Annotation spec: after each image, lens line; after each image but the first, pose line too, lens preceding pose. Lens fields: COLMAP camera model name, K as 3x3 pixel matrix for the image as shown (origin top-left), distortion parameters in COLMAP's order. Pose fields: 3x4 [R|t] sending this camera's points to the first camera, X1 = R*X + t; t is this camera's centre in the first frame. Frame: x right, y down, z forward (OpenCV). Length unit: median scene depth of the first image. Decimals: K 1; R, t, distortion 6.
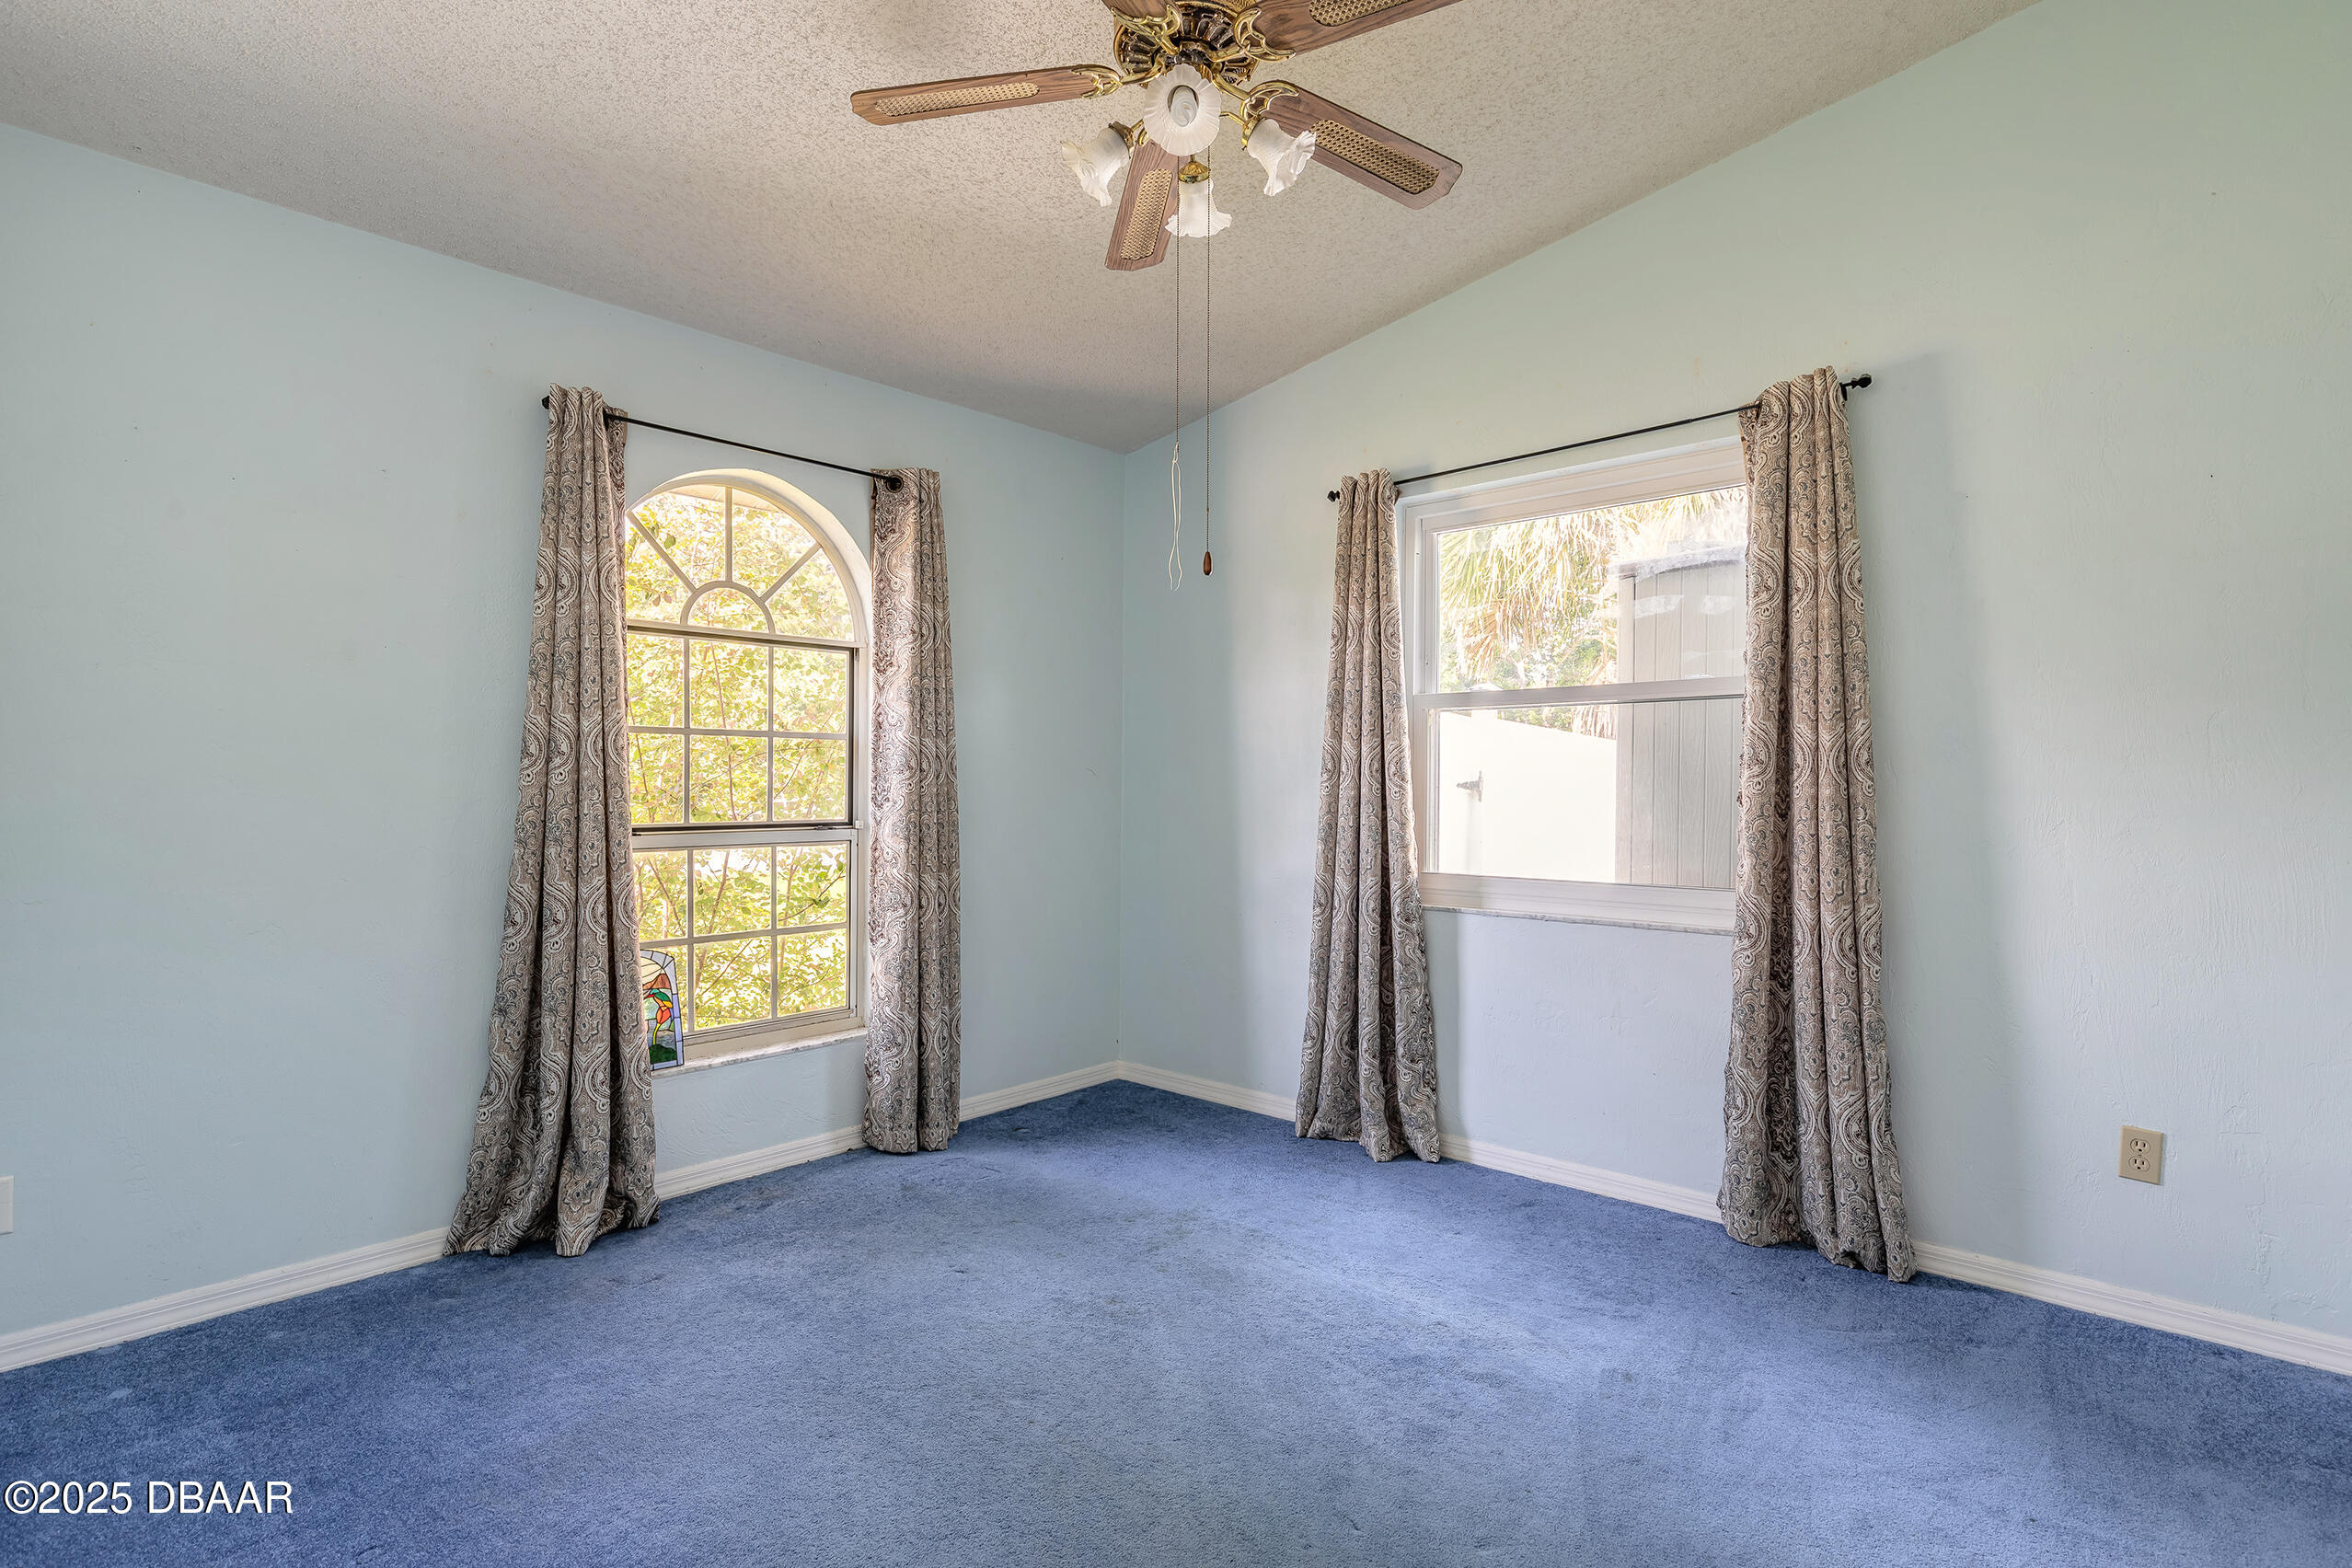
lens RADIAL K [[1177.6, 0, 1177.5], [0, 1177.6, 776.1], [0, 0, 1]] dist [-0.006576, -0.000089]
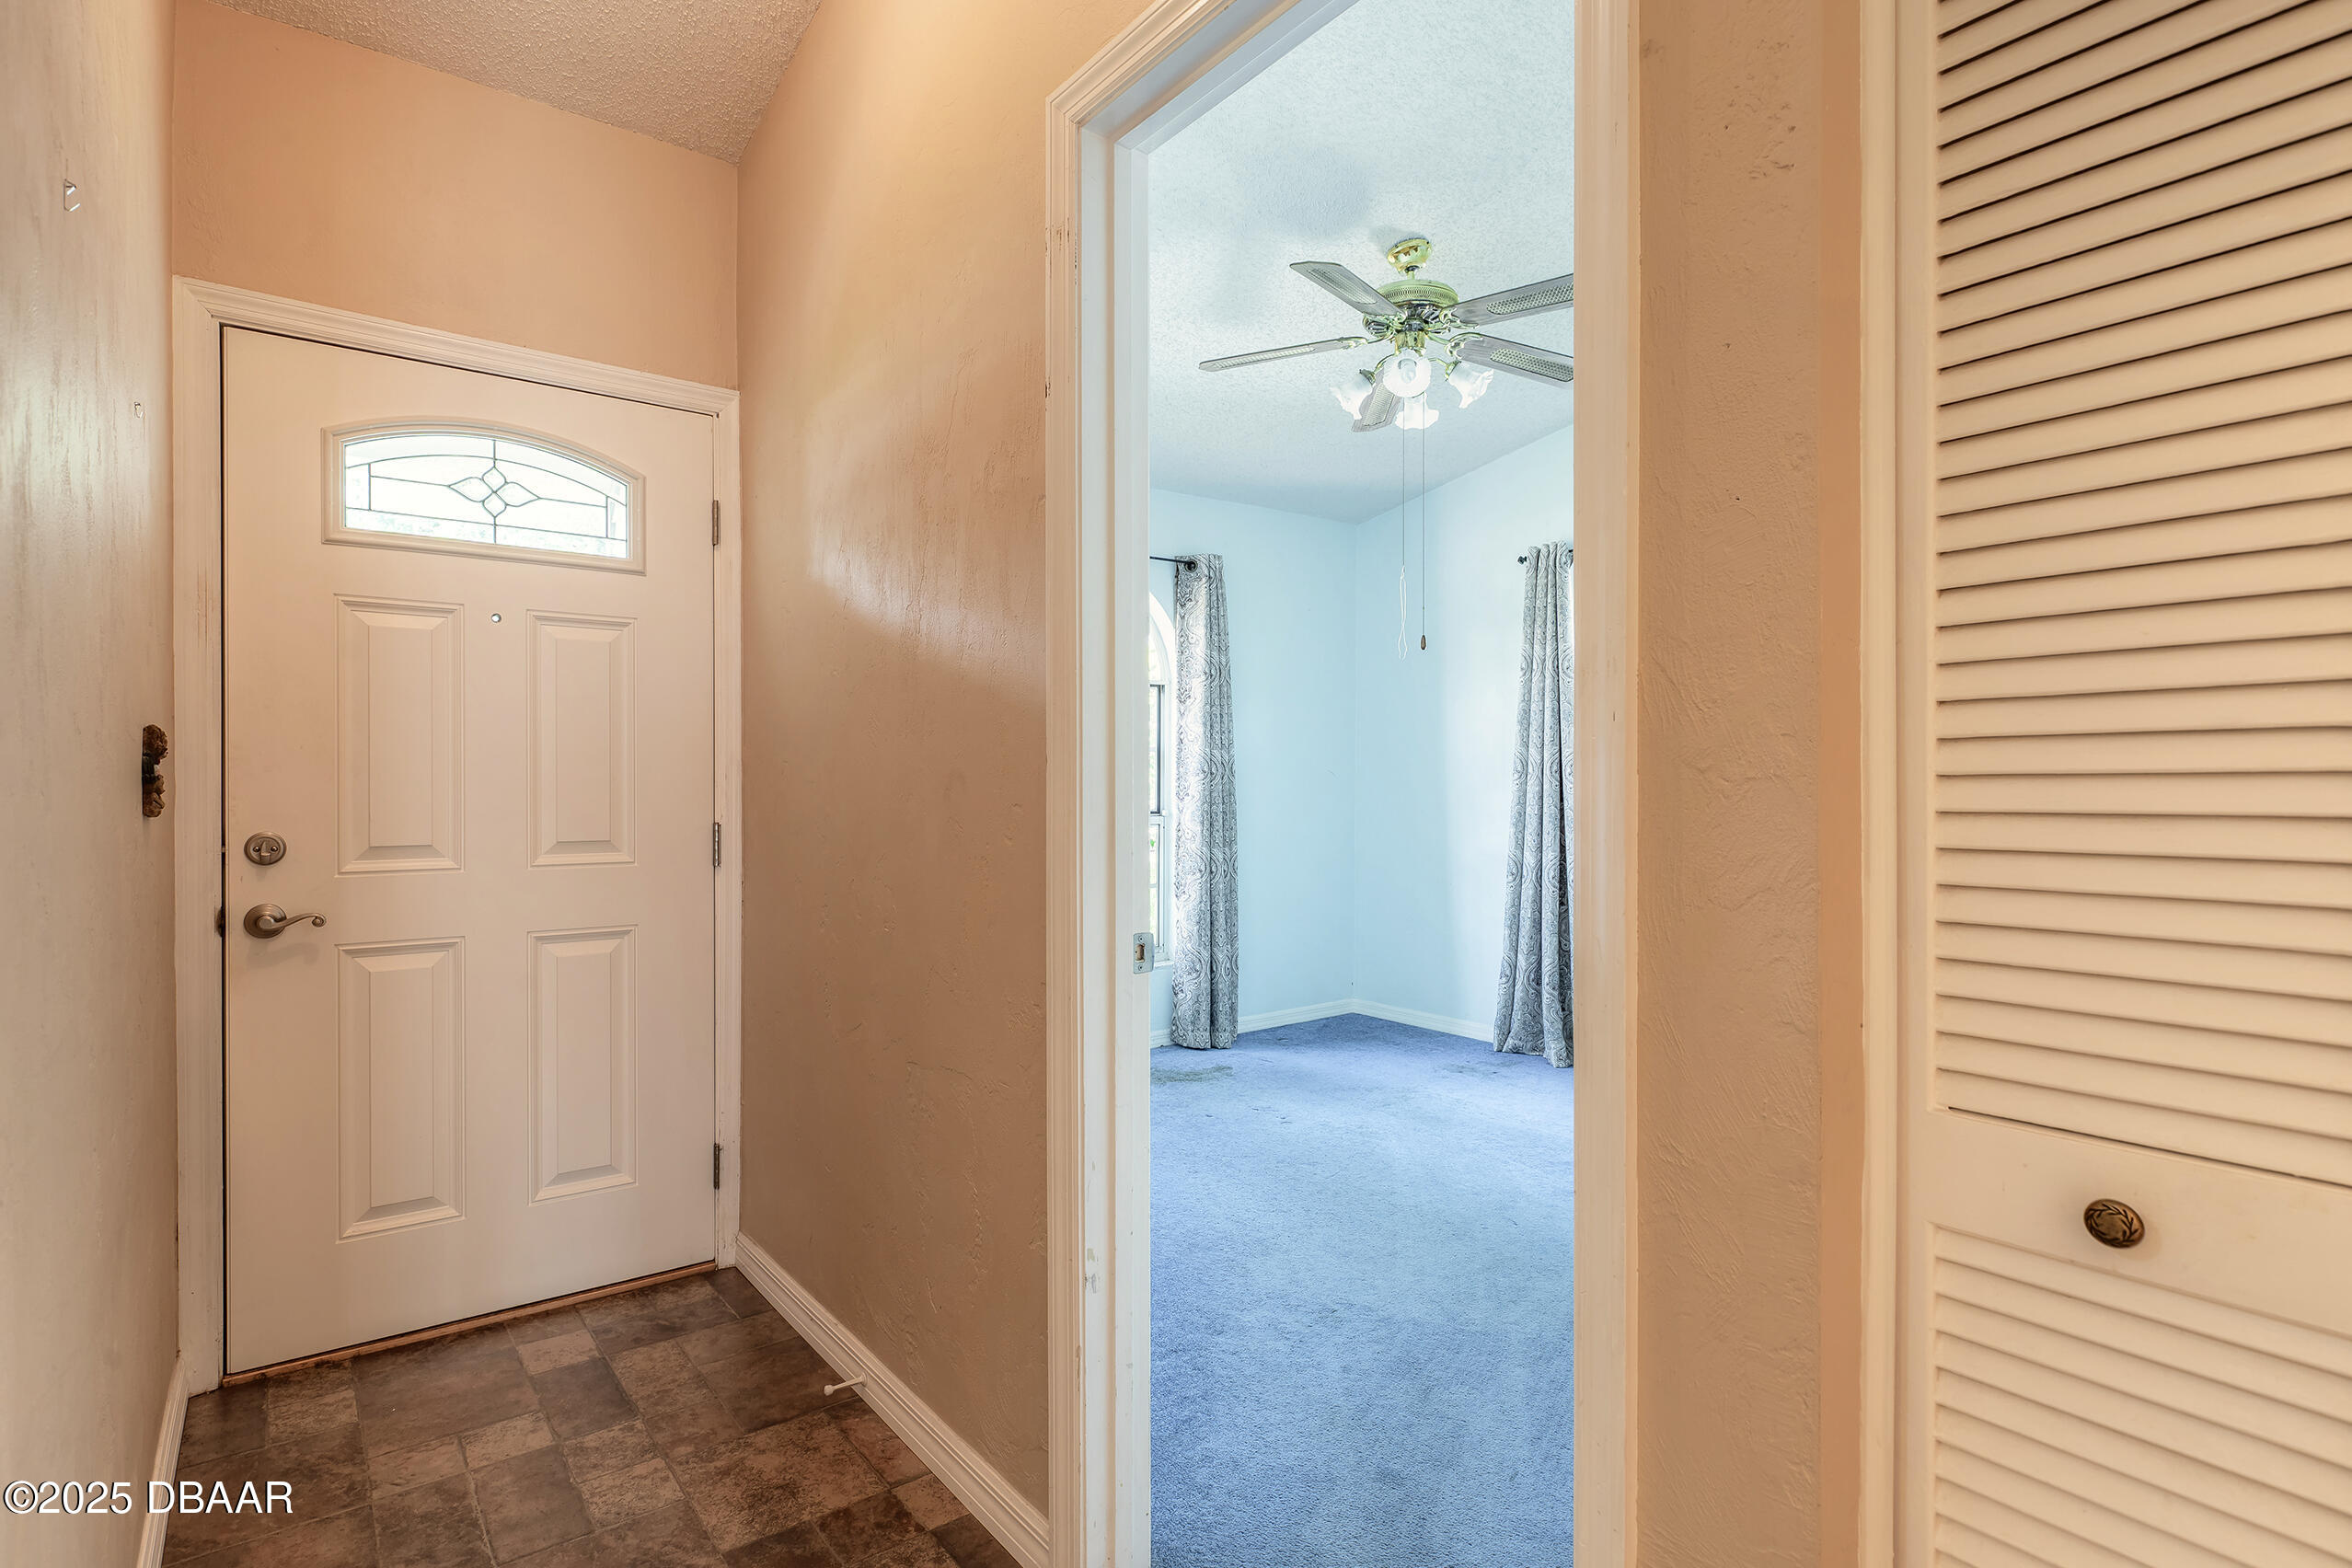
lens RADIAL K [[1177.6, 0, 1166.0], [0, 1177.6, 788.6], [0, 0, 1]] dist [-0.006576, -0.000089]
pose [[0.982100, -0.003413, -0.188327, -0.010246], [0.005797, 0.999910, 0.012111, -0.004263], [0.188269, -0.012986, 0.982032, -0.364304]]
